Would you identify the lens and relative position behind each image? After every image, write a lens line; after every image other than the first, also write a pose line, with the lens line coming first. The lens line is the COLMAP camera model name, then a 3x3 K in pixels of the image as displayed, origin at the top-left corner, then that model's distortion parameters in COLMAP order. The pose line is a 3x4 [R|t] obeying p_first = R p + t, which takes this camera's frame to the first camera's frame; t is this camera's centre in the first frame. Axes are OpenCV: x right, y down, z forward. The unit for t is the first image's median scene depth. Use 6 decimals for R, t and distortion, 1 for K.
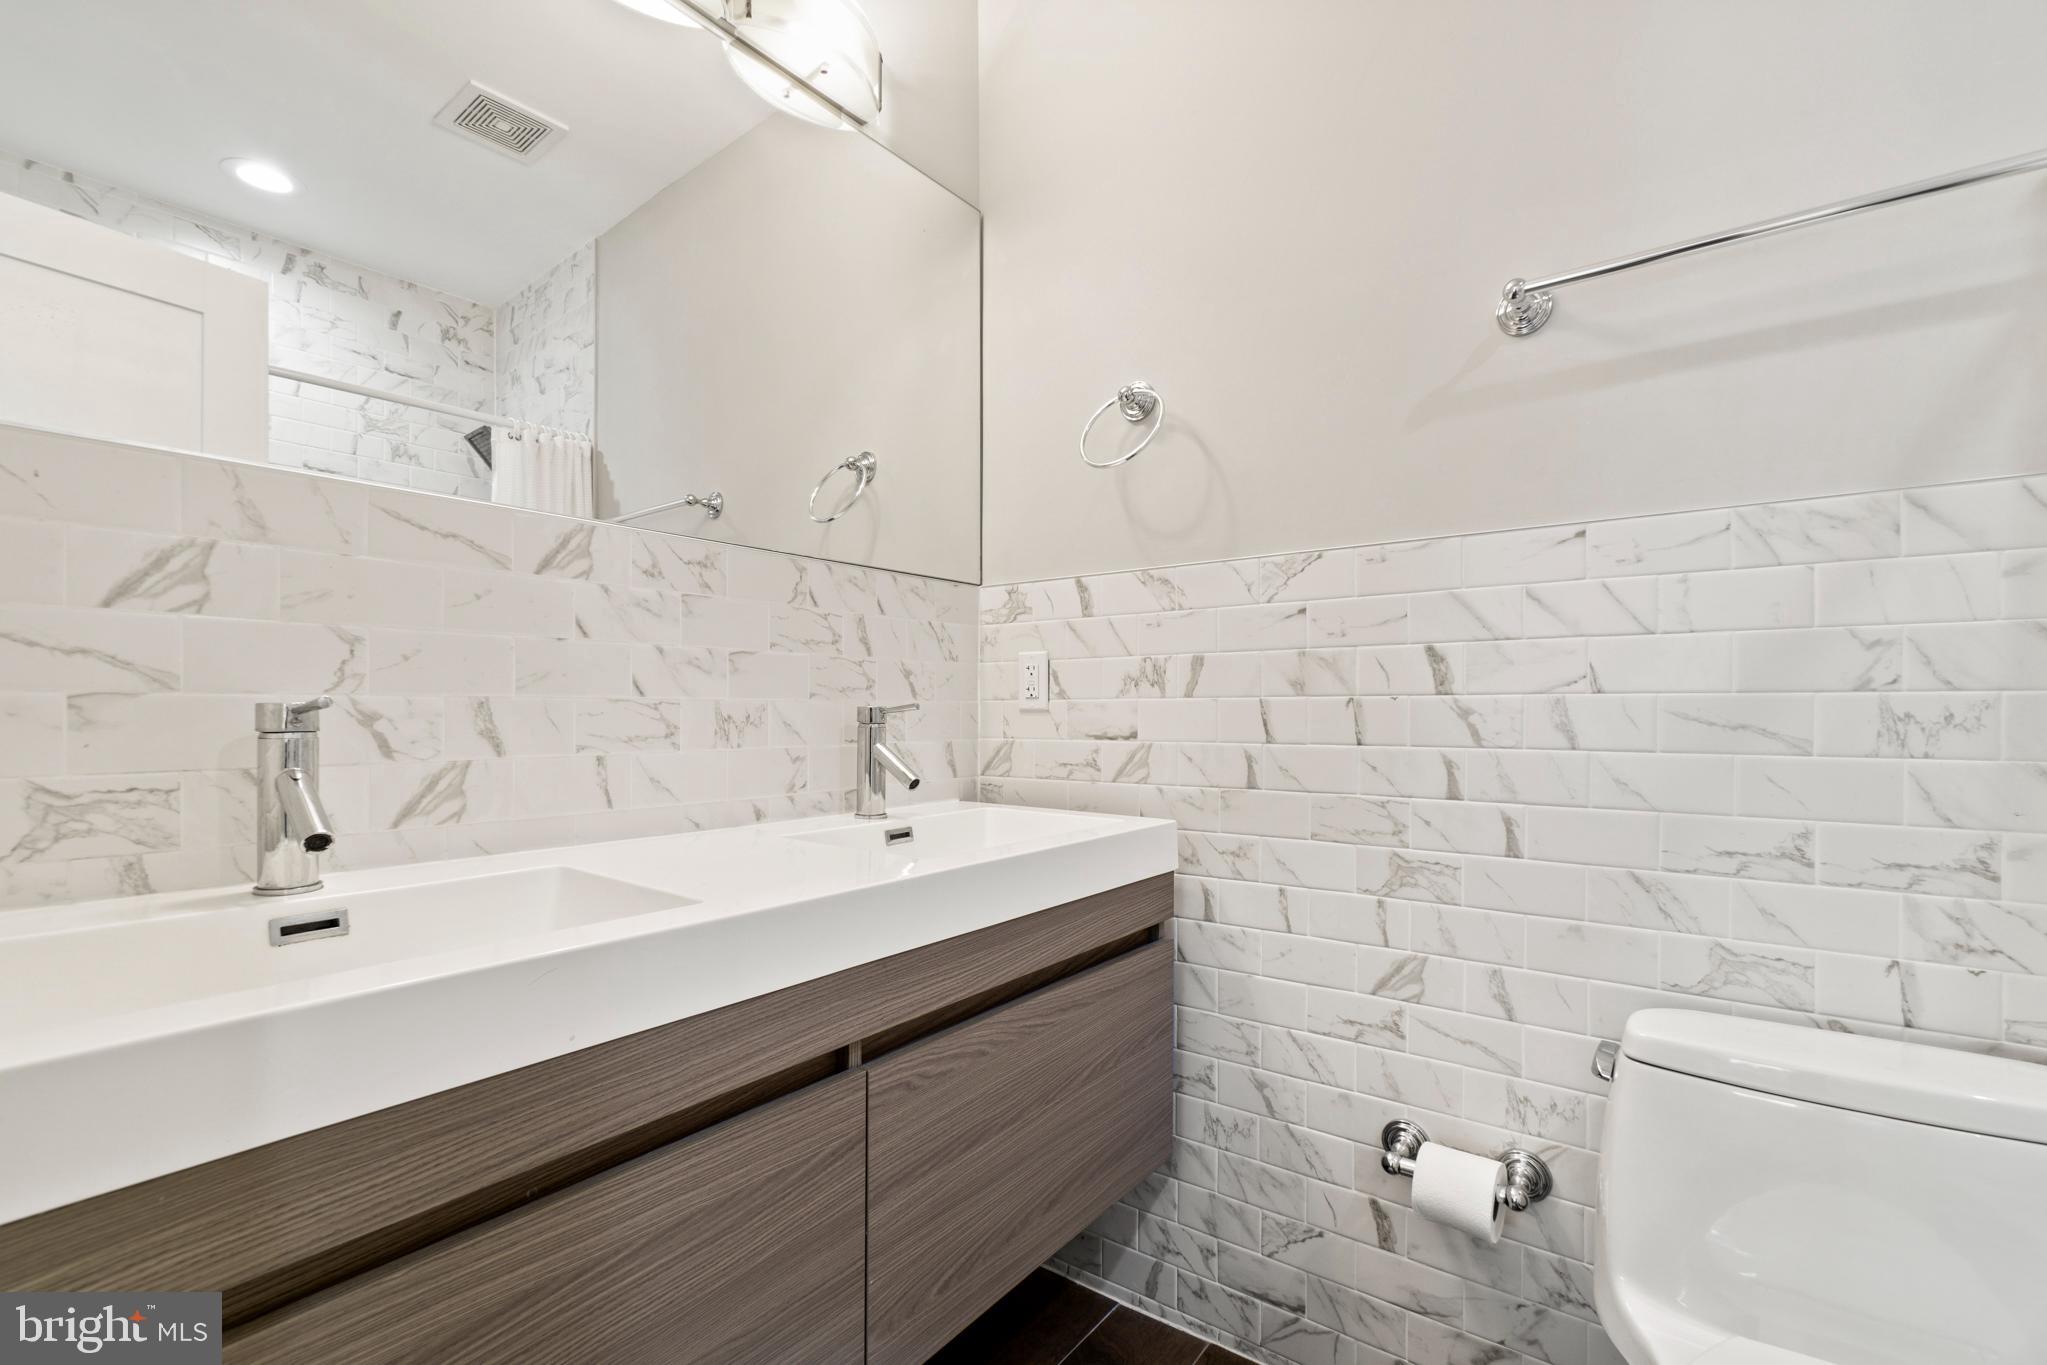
lens RADIAL K [[897.7, 0, 1021.1], [0, 897.7, 697.4], [0, 0, 1]] dist [-0.004991, 0.001733]
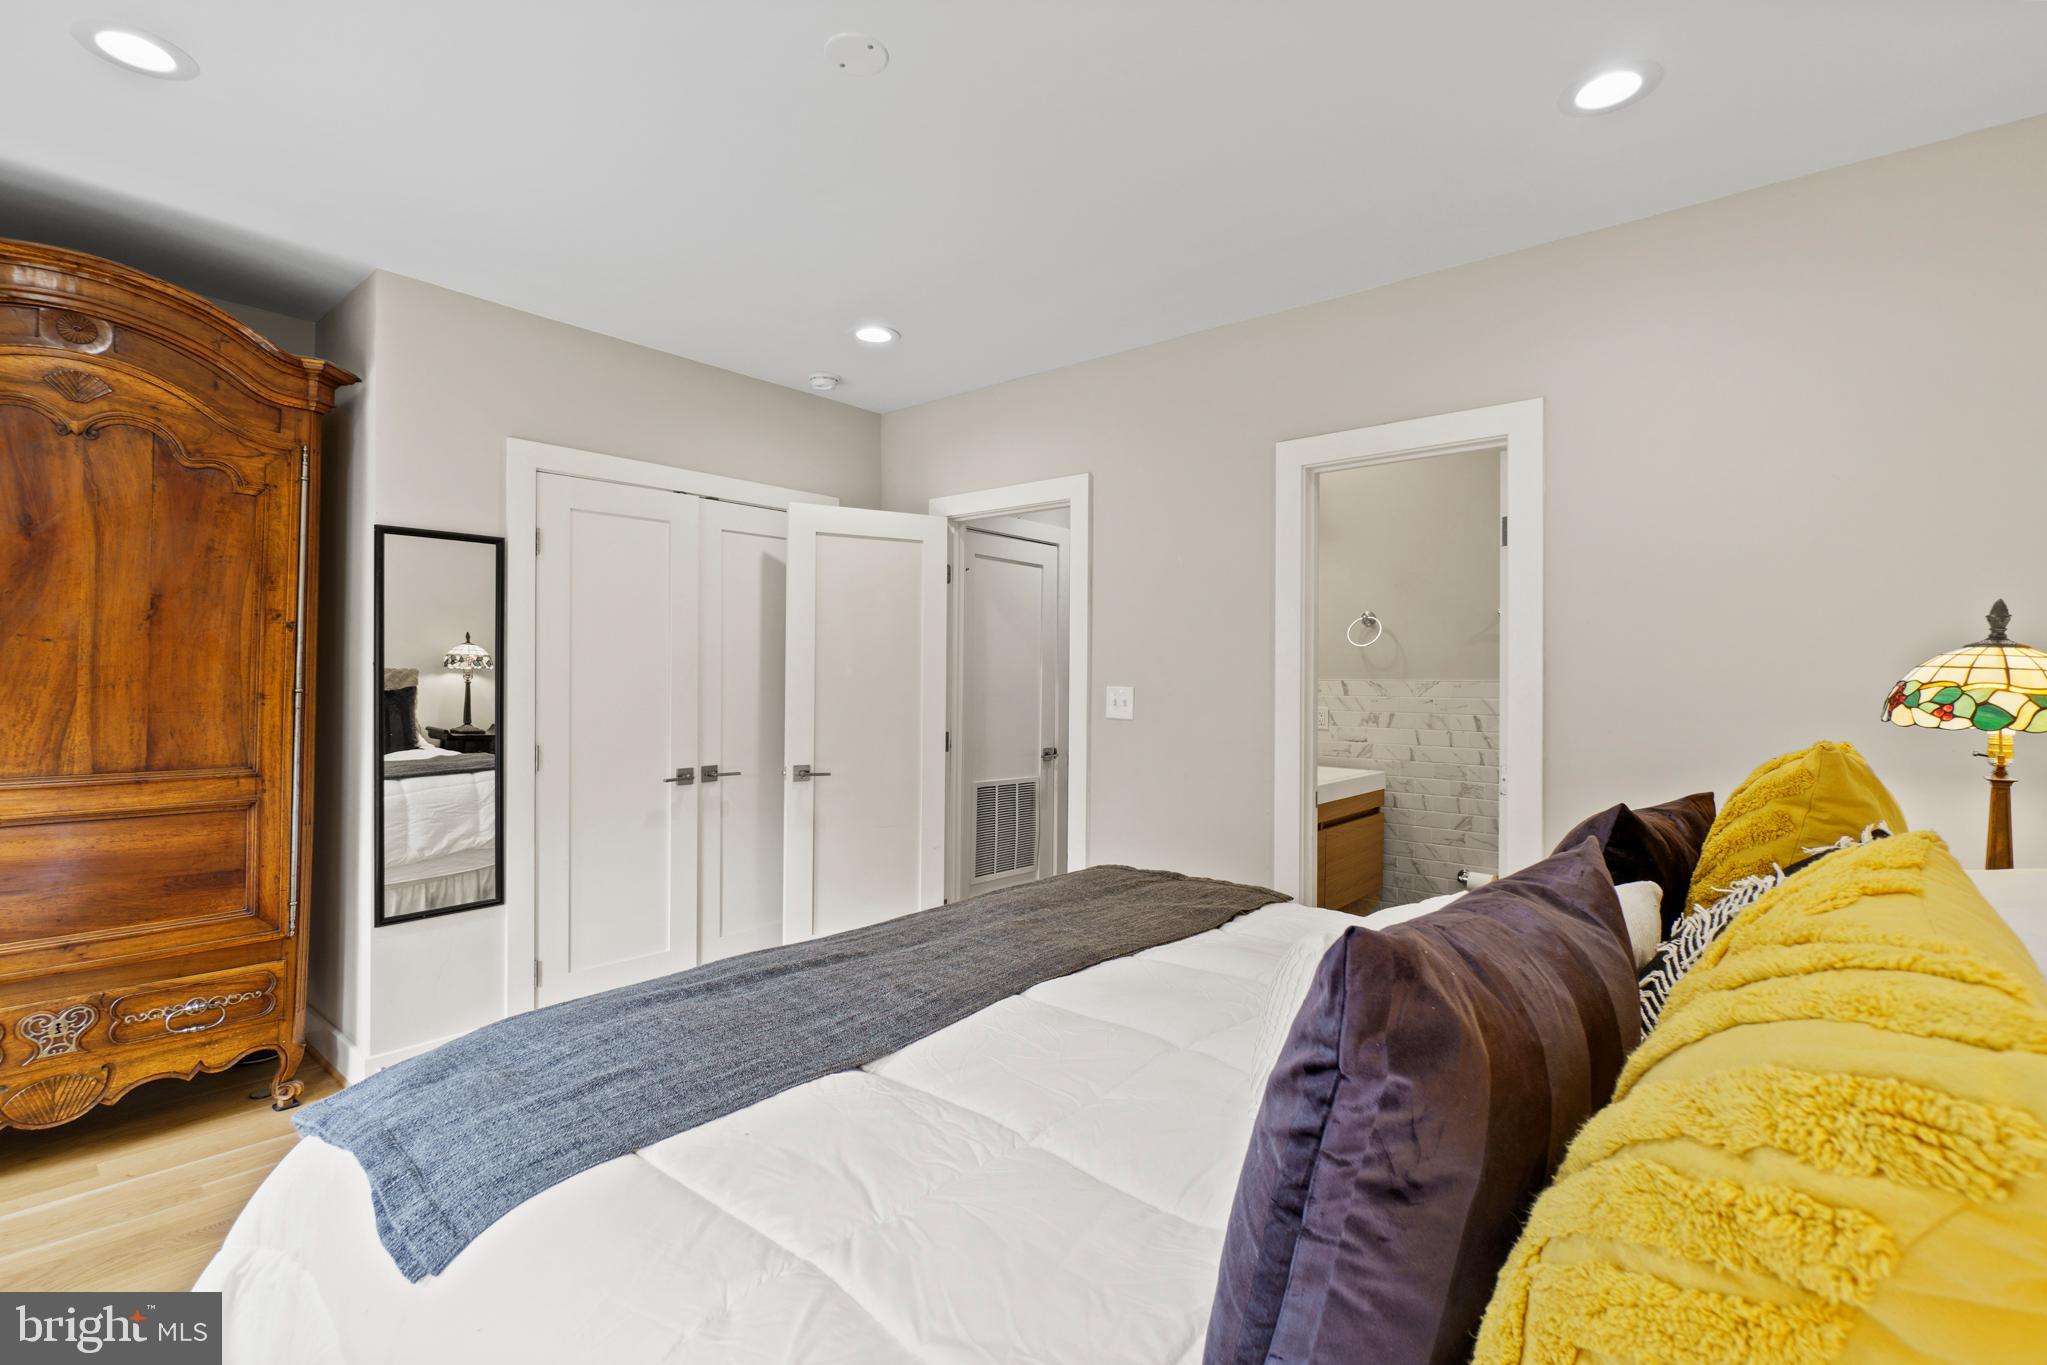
lens RADIAL K [[897.7, 0, 1029.6], [0, 897.7, 672.5], [0, 0, 1]] dist [-0.004991, 0.001733]
pose [[0.996582, 0.007761, -0.082239, -0.718438], [-0.007323, 0.999957, 0.005620, -0.185439], [0.082280, -0.004999, 0.996597, -1.929889]]
